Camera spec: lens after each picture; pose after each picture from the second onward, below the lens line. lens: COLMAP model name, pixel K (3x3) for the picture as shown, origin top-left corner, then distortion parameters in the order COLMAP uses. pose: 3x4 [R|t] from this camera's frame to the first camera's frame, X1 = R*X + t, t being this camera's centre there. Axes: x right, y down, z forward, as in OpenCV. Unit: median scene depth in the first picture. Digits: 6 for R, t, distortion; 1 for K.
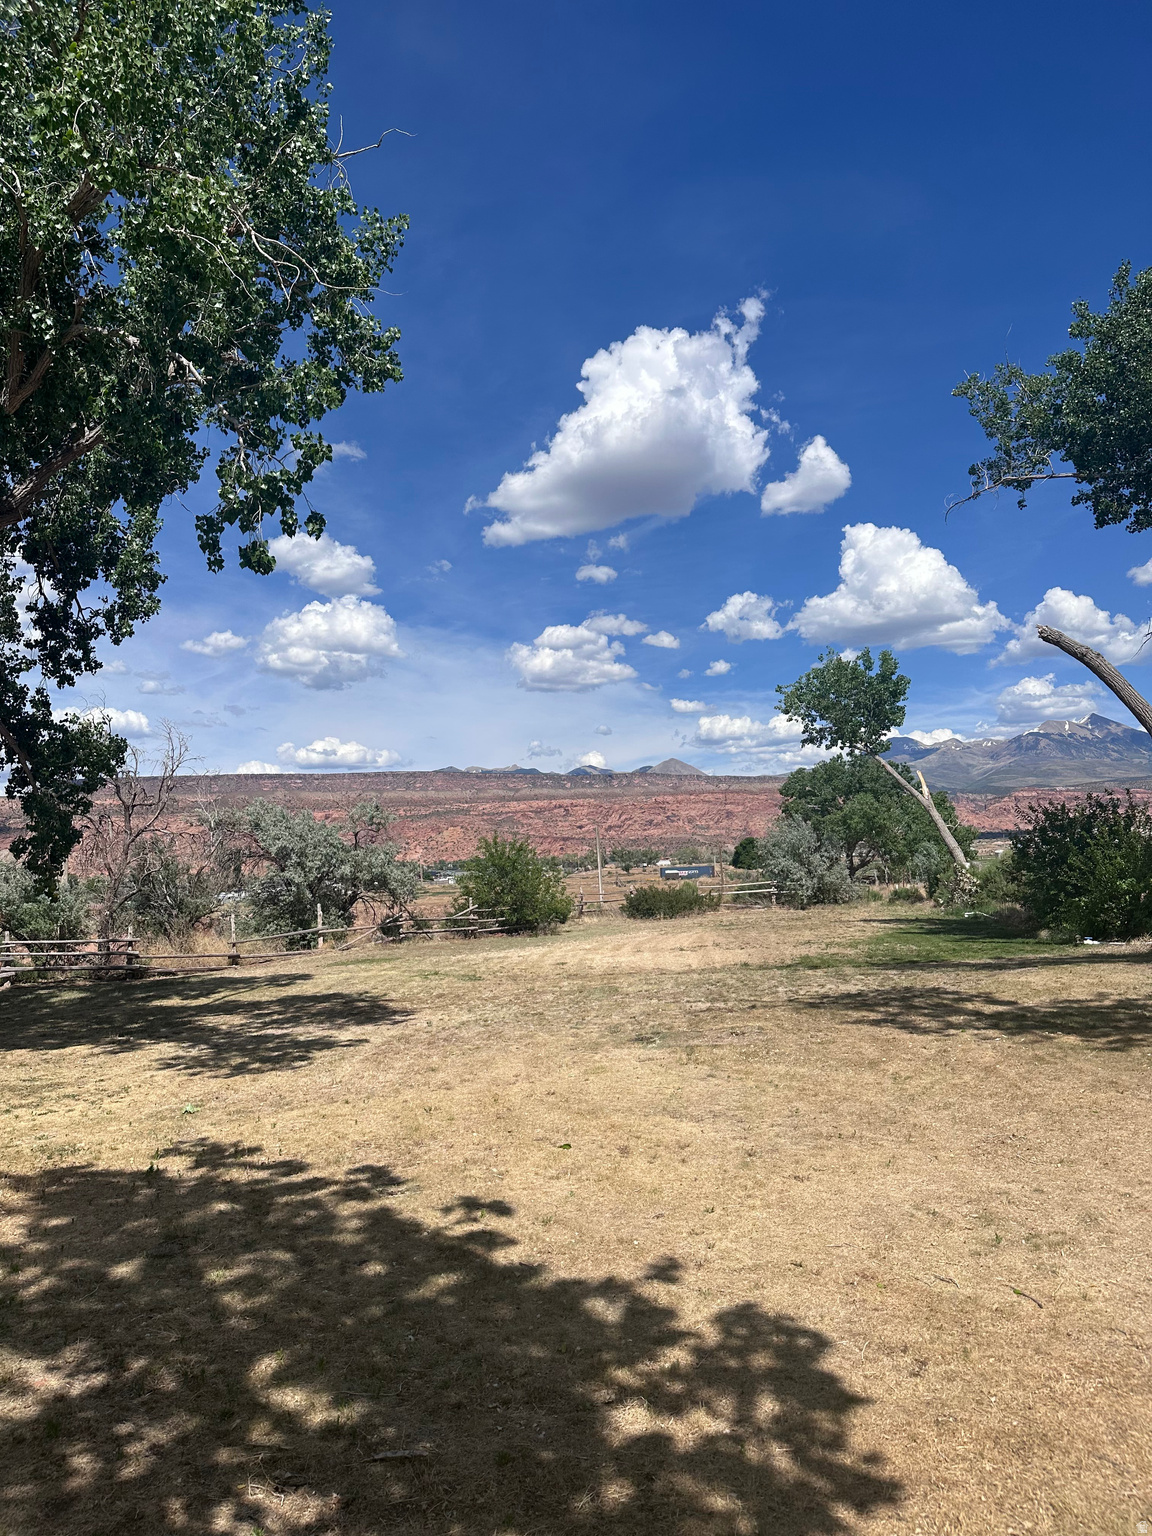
lens RADIAL K [[1082.5, 0, 561.1], [0, 1082.5, 792.0], [0, 0, 1]] dist [0.069792, -0.081892]
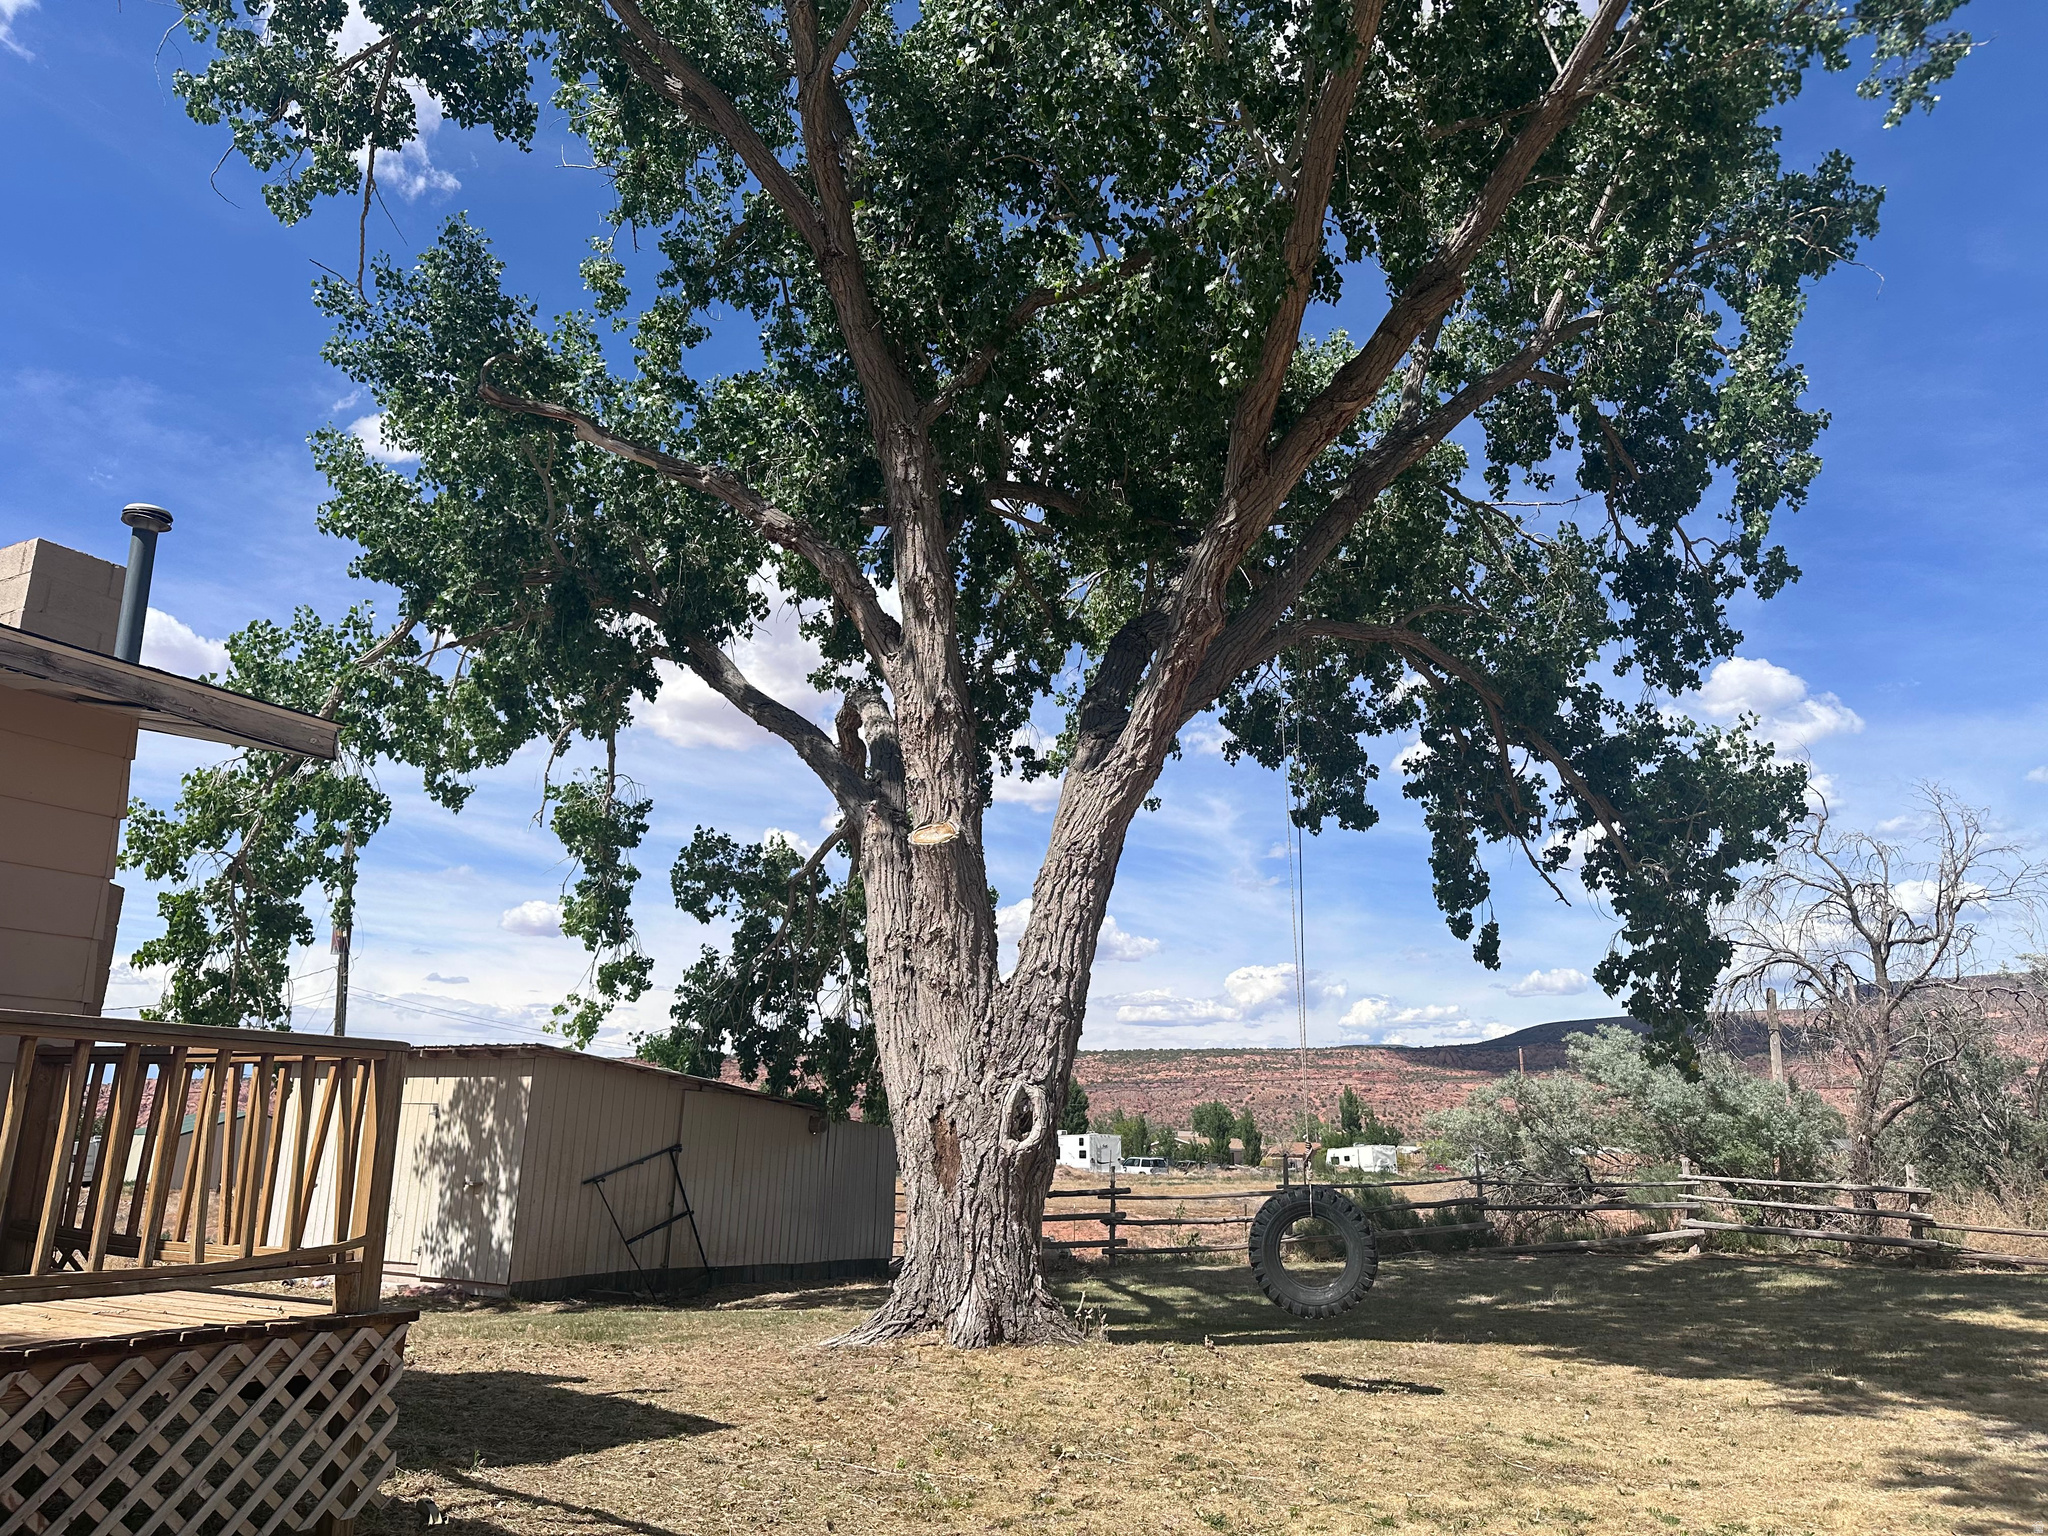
lens RADIAL K [[1443.3, 0, 1030.2], [0, 1443.3, 763.2], [0, 0, 1]] dist [0.069792, -0.081892]
pose [[0.591647, -0.161391, -0.789878, -0.049435], [0.031571, 0.983644, -0.177335, 0.043222], [0.805579, 0.079982, 0.587065, 0.214211]]
